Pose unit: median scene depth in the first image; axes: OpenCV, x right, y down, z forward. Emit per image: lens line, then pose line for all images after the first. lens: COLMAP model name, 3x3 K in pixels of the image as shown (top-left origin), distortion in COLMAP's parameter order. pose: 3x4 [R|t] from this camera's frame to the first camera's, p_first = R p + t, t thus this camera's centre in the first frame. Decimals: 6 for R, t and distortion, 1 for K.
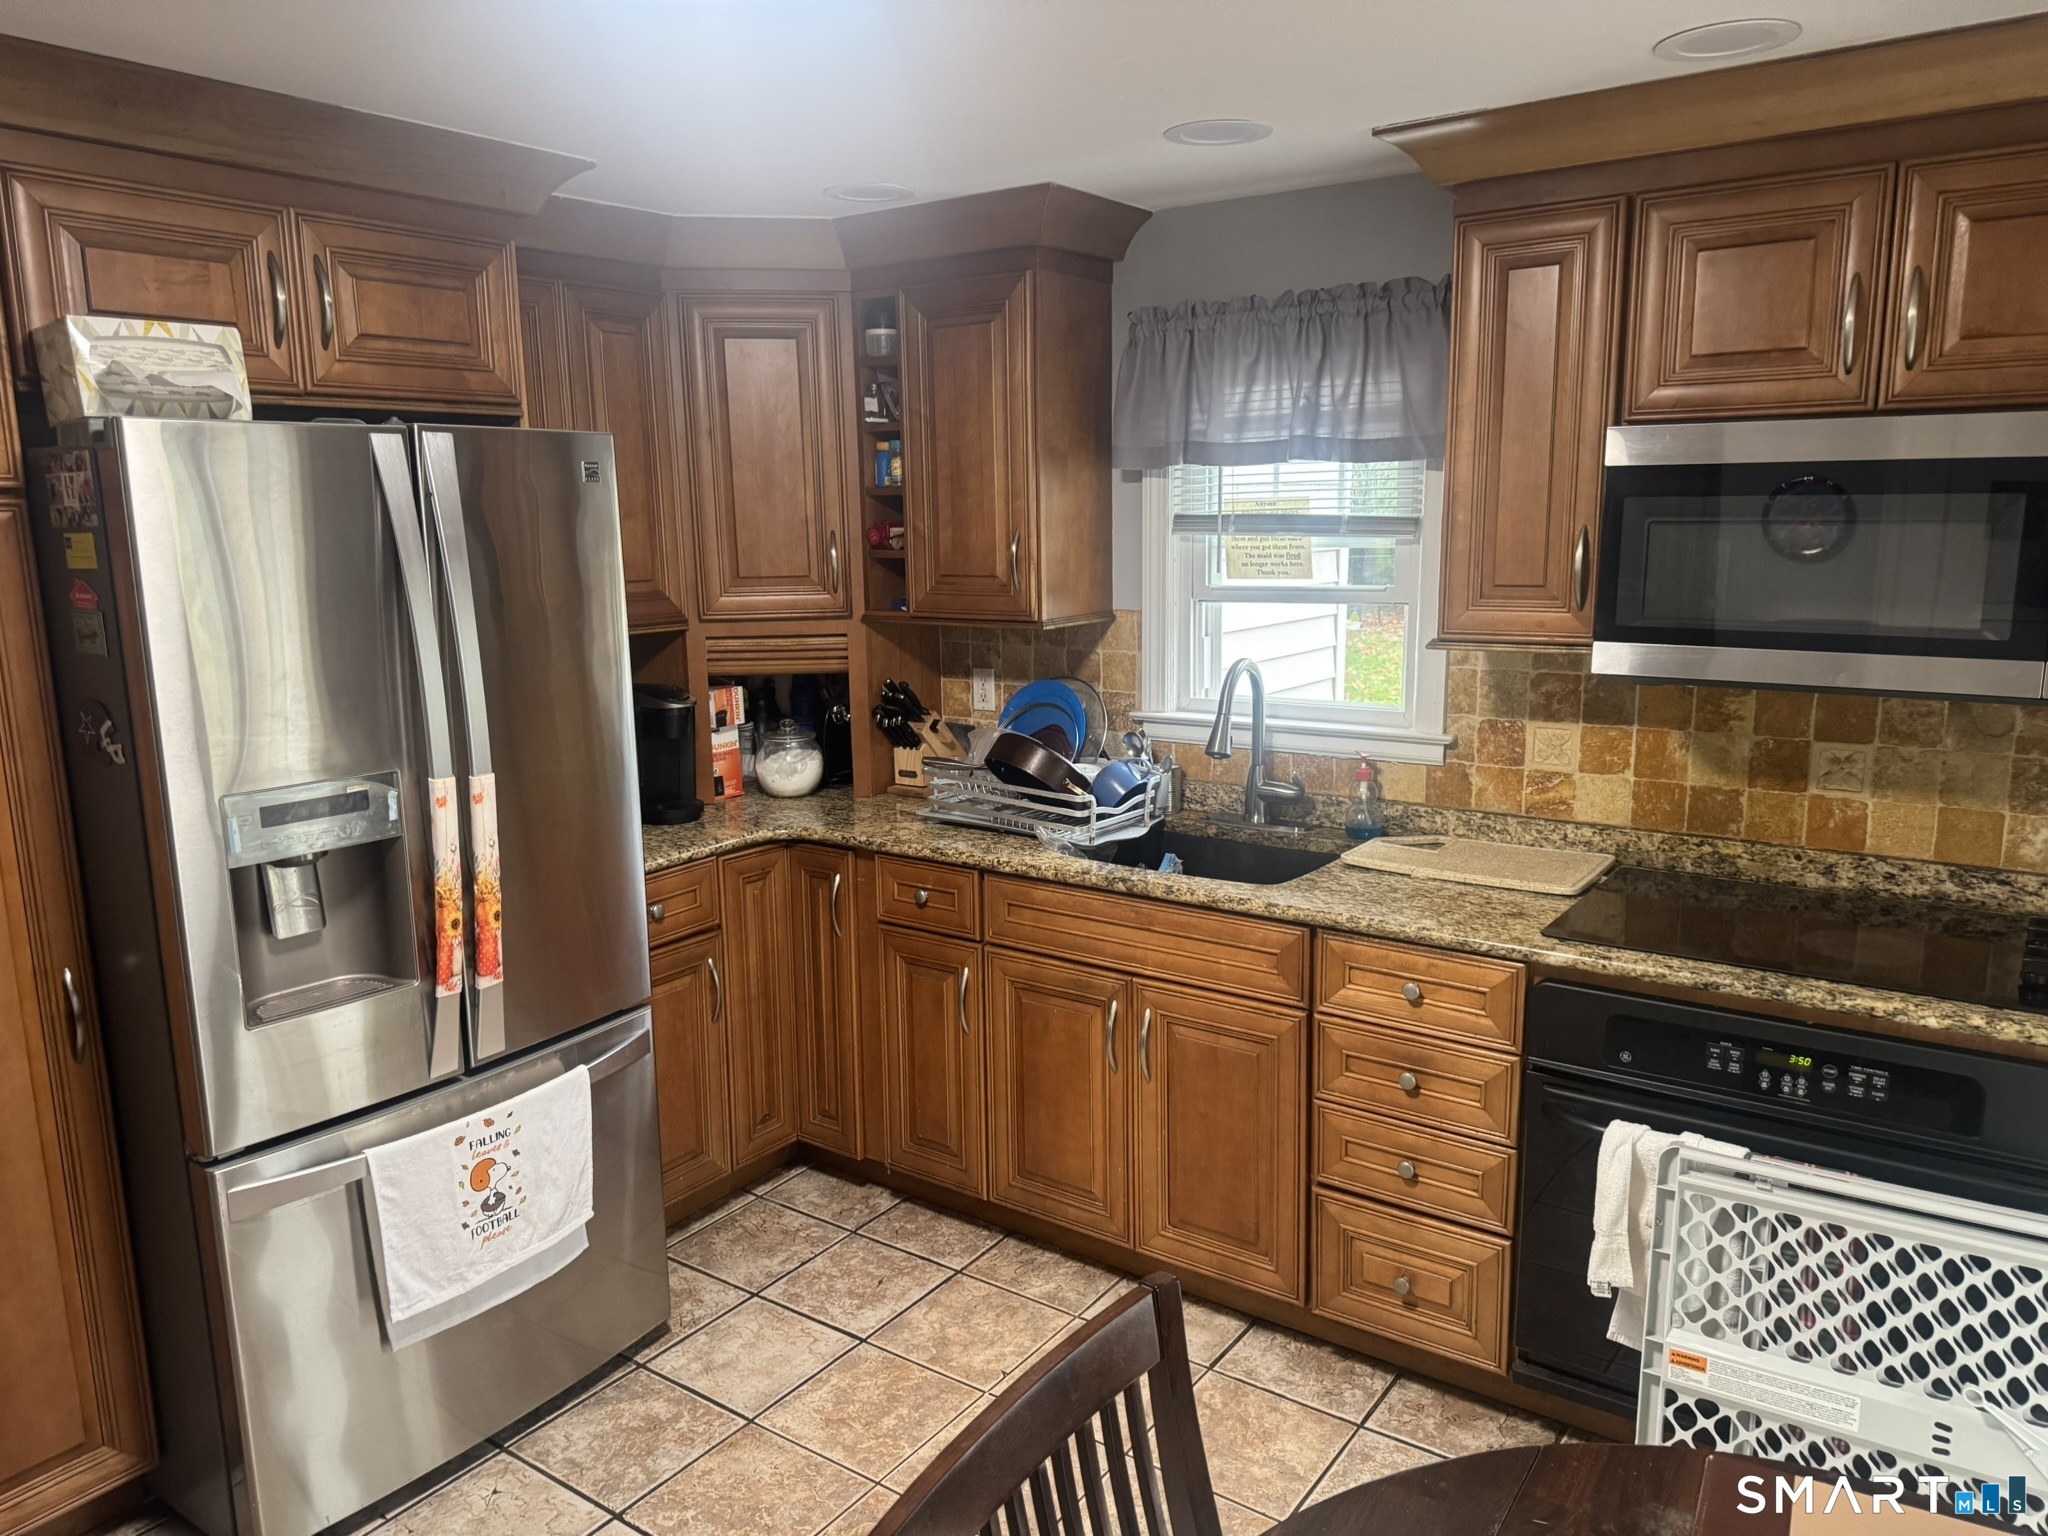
lens RADIAL K [[1447.9, 0, 1021.0], [0, 1447.9, 759.8], [0, 0, 1]] dist [0.068891, -0.056287]
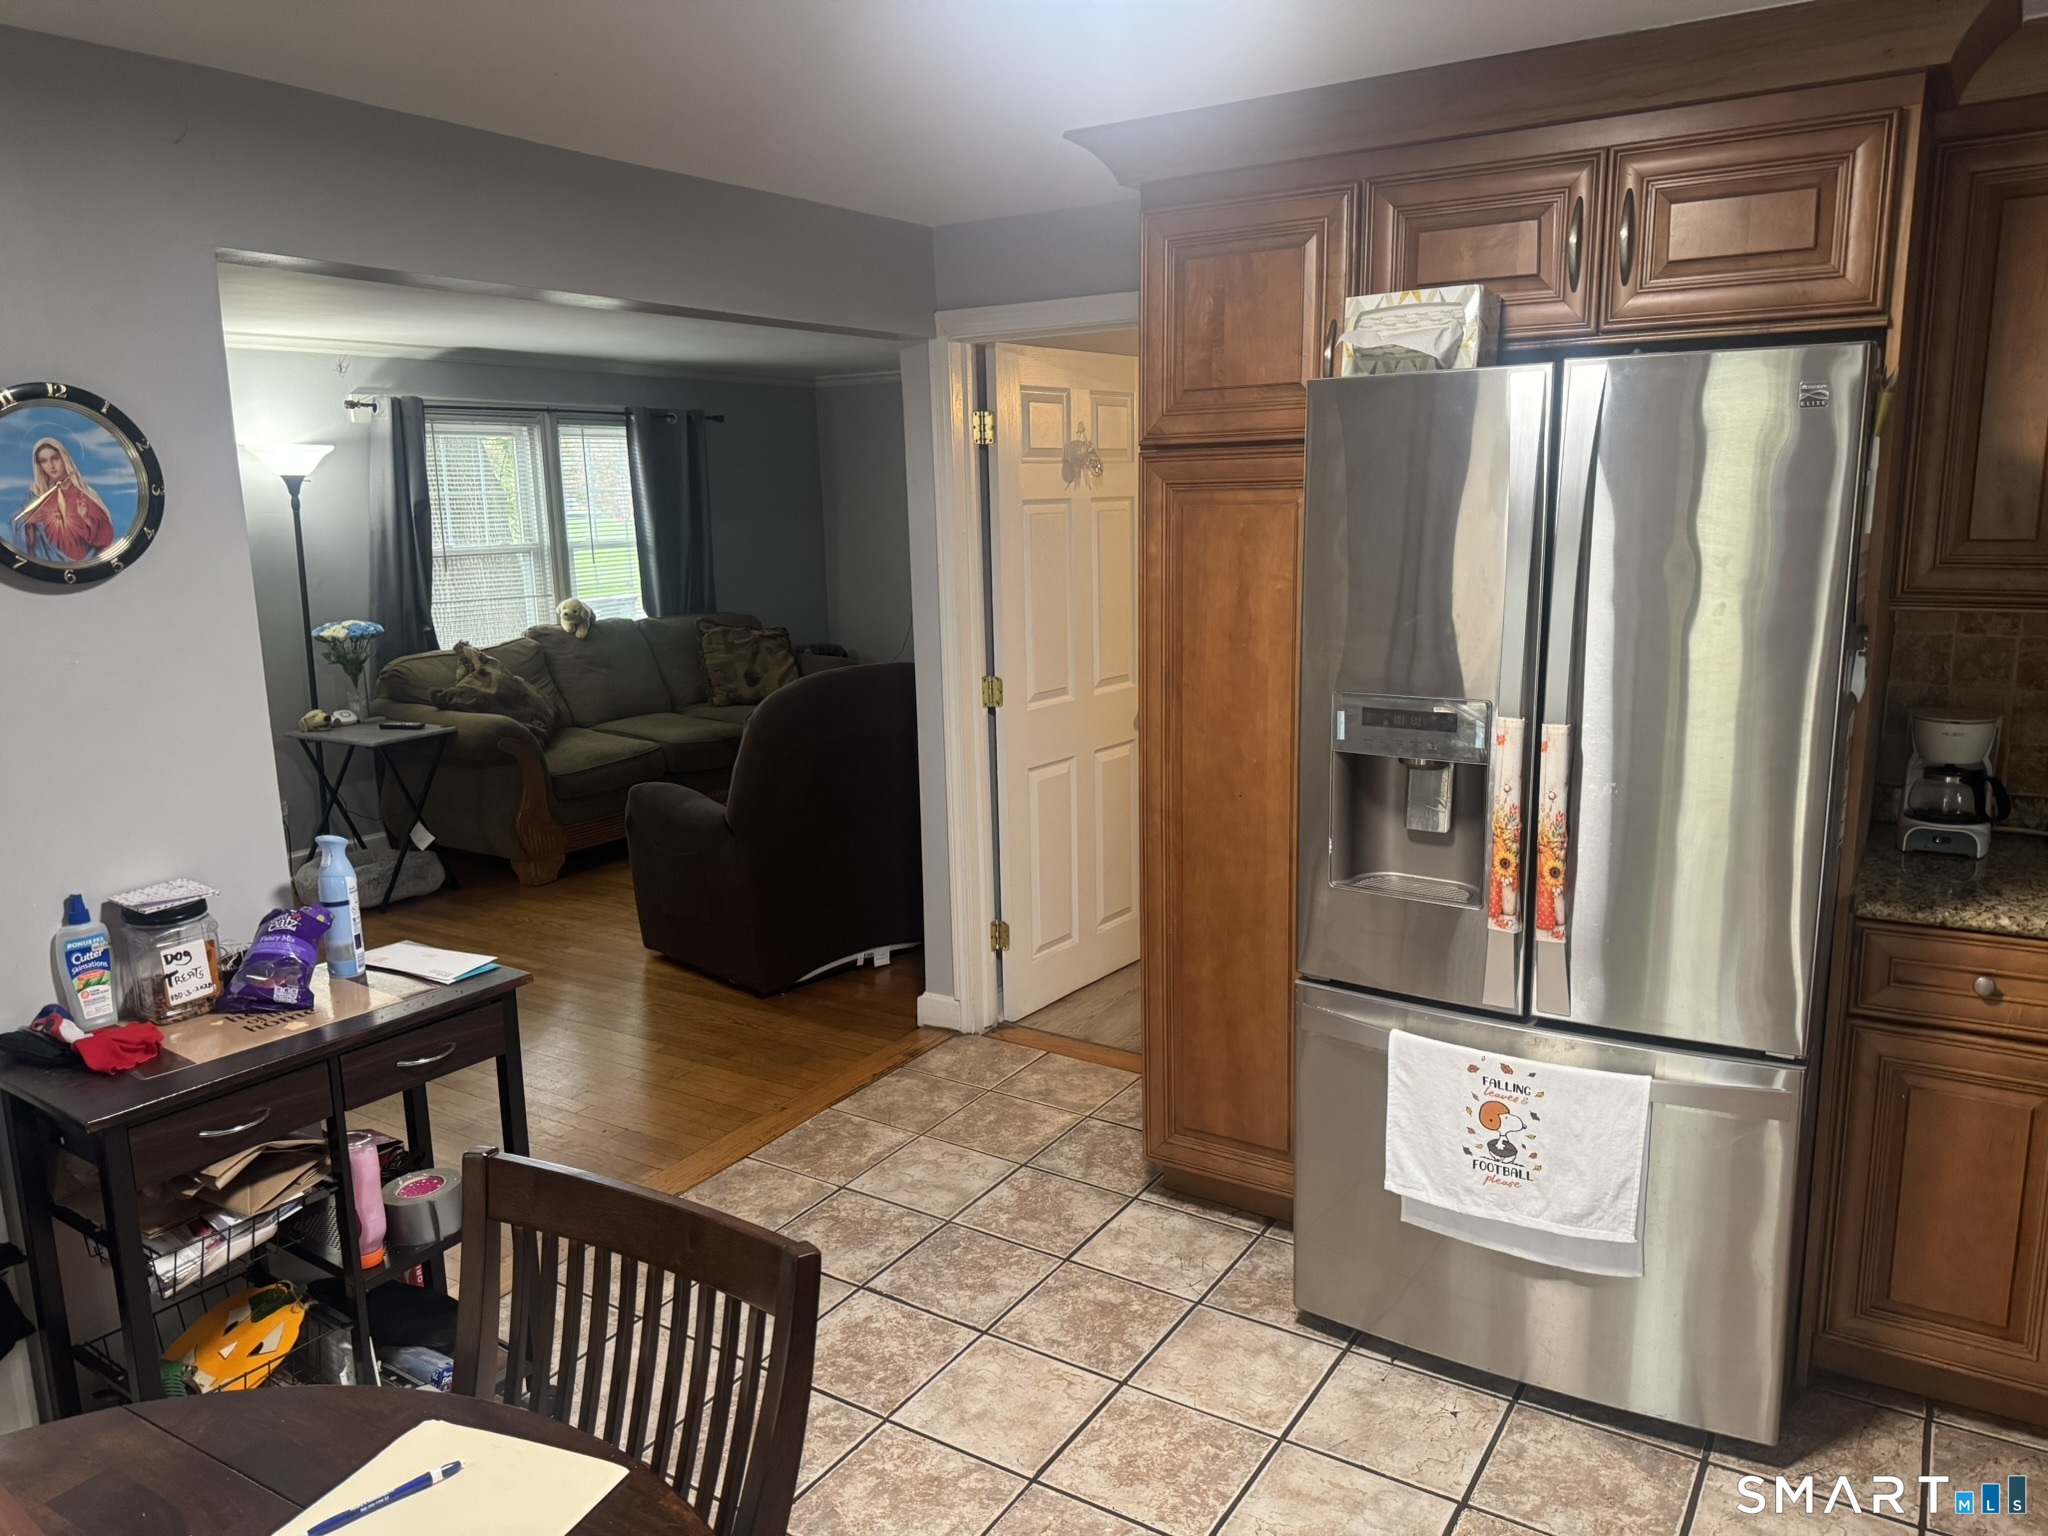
lens RADIAL K [[1447.9, 0, 1012.9], [0, 1447.9, 775.7], [0, 0, 1]] dist [0.068891, -0.056287]
pose [[0.075368, 0.208347, -0.975147, 0.537963], [-0.167224, 0.966719, 0.193622, -0.081302], [0.983034, 0.148475, 0.107700, 0.533409]]
